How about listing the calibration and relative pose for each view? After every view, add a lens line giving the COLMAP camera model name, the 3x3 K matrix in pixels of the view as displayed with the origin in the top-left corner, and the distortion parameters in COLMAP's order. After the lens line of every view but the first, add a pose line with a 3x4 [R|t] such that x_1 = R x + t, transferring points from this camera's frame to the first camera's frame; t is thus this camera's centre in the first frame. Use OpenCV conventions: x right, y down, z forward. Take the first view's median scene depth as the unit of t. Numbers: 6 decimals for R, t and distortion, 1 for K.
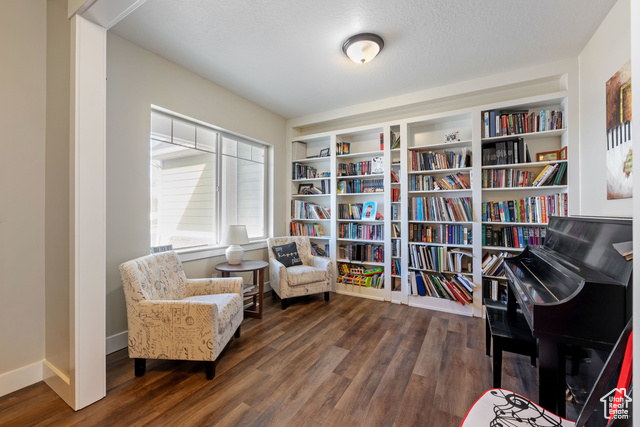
lens RADIAL K [[261.9, 0, 321.5], [0, 261.9, 211.5], [0, 0, 1]] dist [-0.001382, -0.000175]
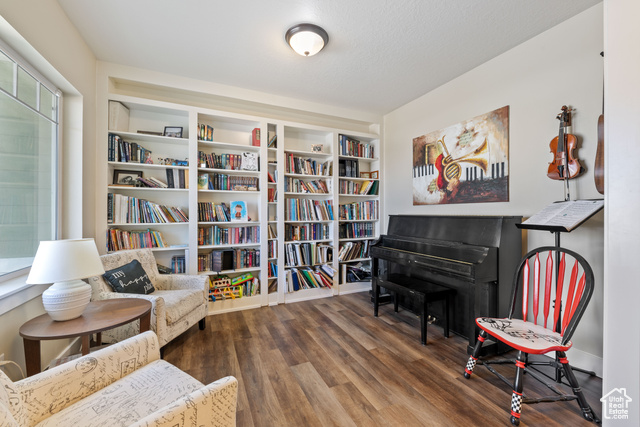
lens RADIAL K [[261.9, 0, 322.5], [0, 261.9, 212.6], [0, 0, 1]] dist [-0.001382, -0.000175]
pose [[0.569694, -0.003617, 0.821849, -0.446504], [-0.000048, 0.999990, 0.004434, -0.002119], [-0.821857, -0.002565, 0.569688, 0.307973]]
